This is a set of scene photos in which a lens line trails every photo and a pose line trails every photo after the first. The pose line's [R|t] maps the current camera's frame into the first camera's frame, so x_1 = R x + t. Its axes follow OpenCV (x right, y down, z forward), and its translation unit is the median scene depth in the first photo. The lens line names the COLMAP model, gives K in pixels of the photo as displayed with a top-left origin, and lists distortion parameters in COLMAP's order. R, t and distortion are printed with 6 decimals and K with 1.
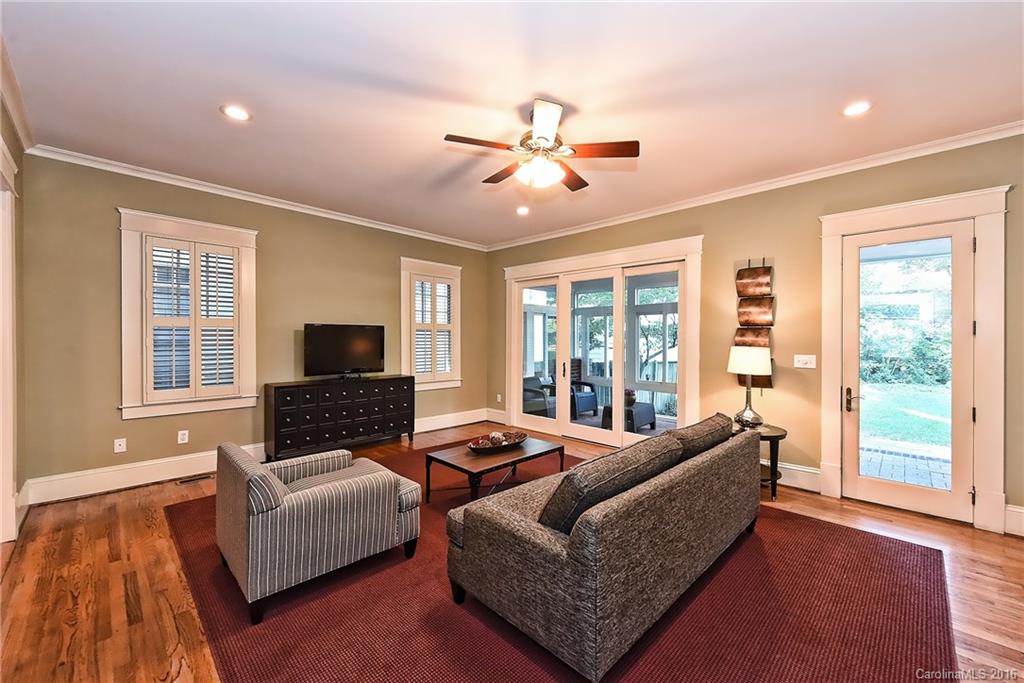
lens RADIAL K [[405.7, 0, 509.4], [0, 405.7, 337.2], [0, 0, 1]] dist [-0.000870, -0.000247]
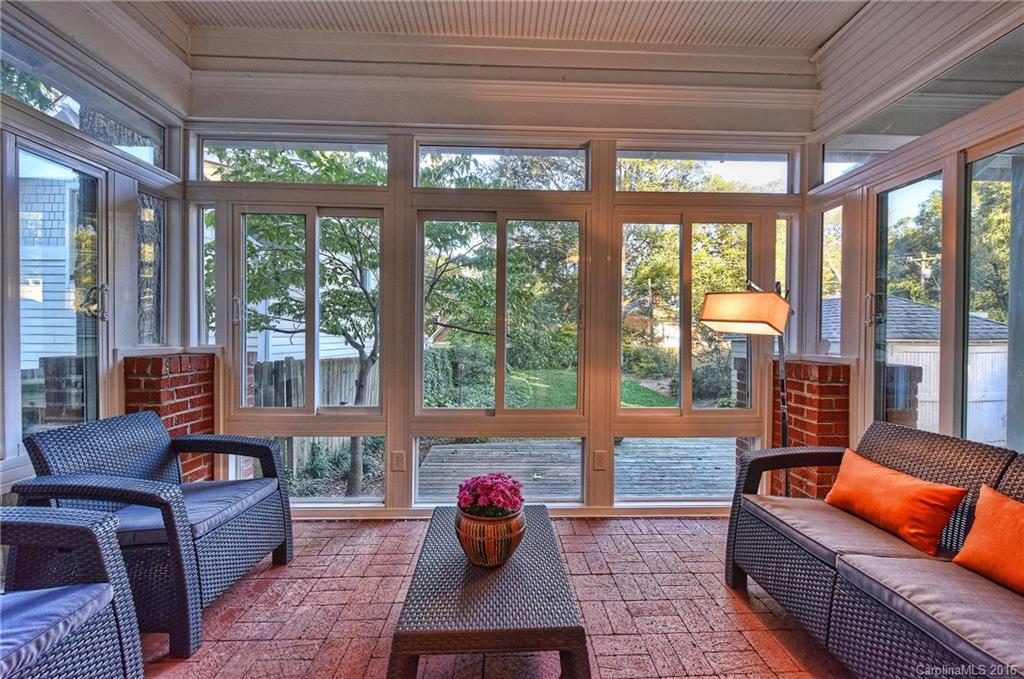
lens RADIAL K [[405.7, 0, 509.4], [0, 405.7, 335.2], [0, 0, 1]] dist [-0.000870, -0.000247]
pose [[0.693782, 0.000820, 0.720184, 0.217754], [-0.006079, 0.999970, 0.004718, 0.073865], [-0.720159, -0.007651, 0.693767, 1.236879]]
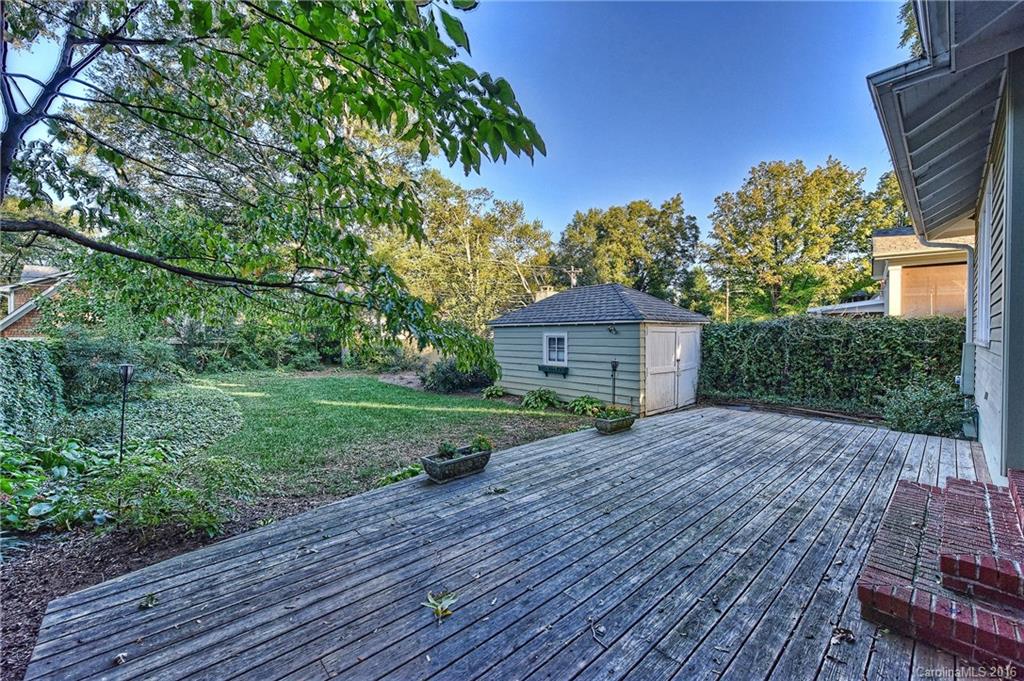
lens RADIAL K [[405.7, 0, 509.4], [0, 405.7, 336.2], [0, 0, 1]] dist [-0.000870, -0.000247]
pose [[0.043783, -0.010506, 0.998986, 0.232227], [-0.005446, 0.999927, 0.010755, 0.076658], [-0.999026, -0.005911, 0.043723, 1.259781]]
